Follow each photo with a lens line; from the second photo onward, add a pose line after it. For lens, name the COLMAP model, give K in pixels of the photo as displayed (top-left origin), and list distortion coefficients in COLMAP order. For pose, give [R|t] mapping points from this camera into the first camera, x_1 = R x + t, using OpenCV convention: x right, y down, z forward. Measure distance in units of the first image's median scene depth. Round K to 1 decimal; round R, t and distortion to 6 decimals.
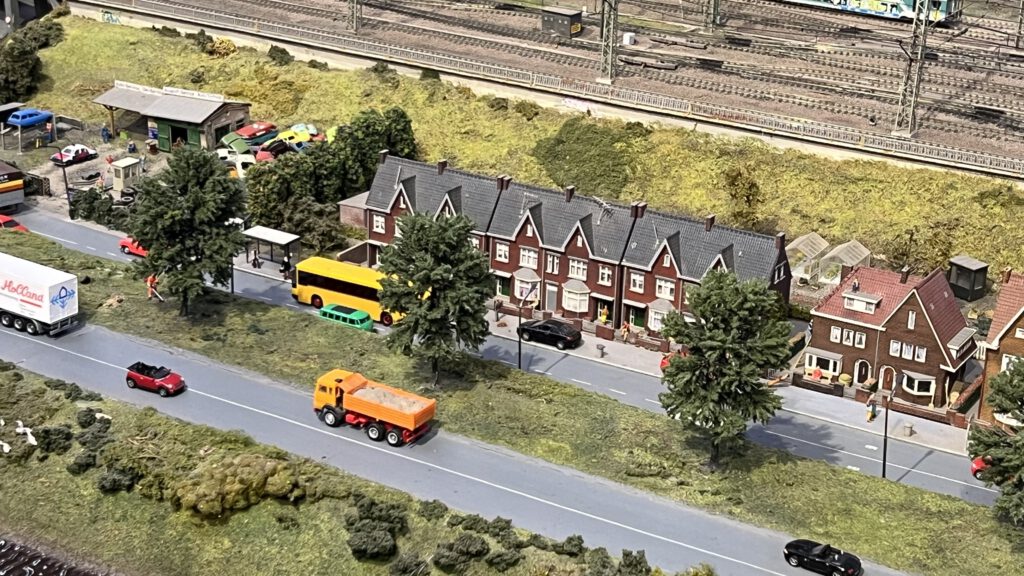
lens RADIAL K [[1759.0, 0, 516.7], [0, 1759.0, 292.8], [0, 0, 1]] dist [0.138824, 0.000000]
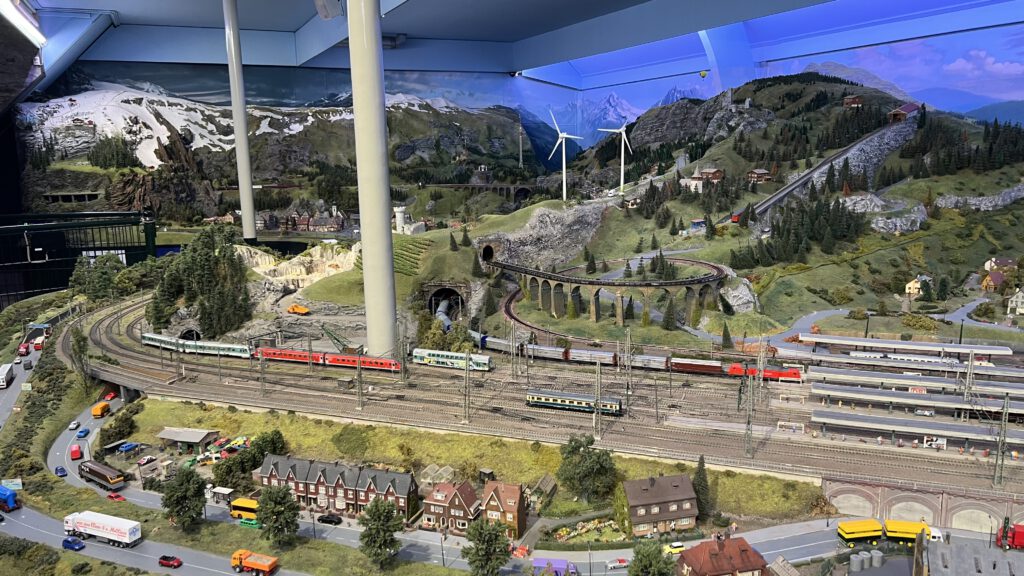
lens RADIAL K [[759.8, 0, 507.6], [0, 759.8, 297.7], [0, 0, 1]] dist [0.054201, -0.069293]
pose [[0.982723, -0.073445, 0.169888, 0.105771], [0.103641, 0.978858, -0.176338, -0.069915], [-0.153345, 0.190899, 0.969558, -0.222704]]
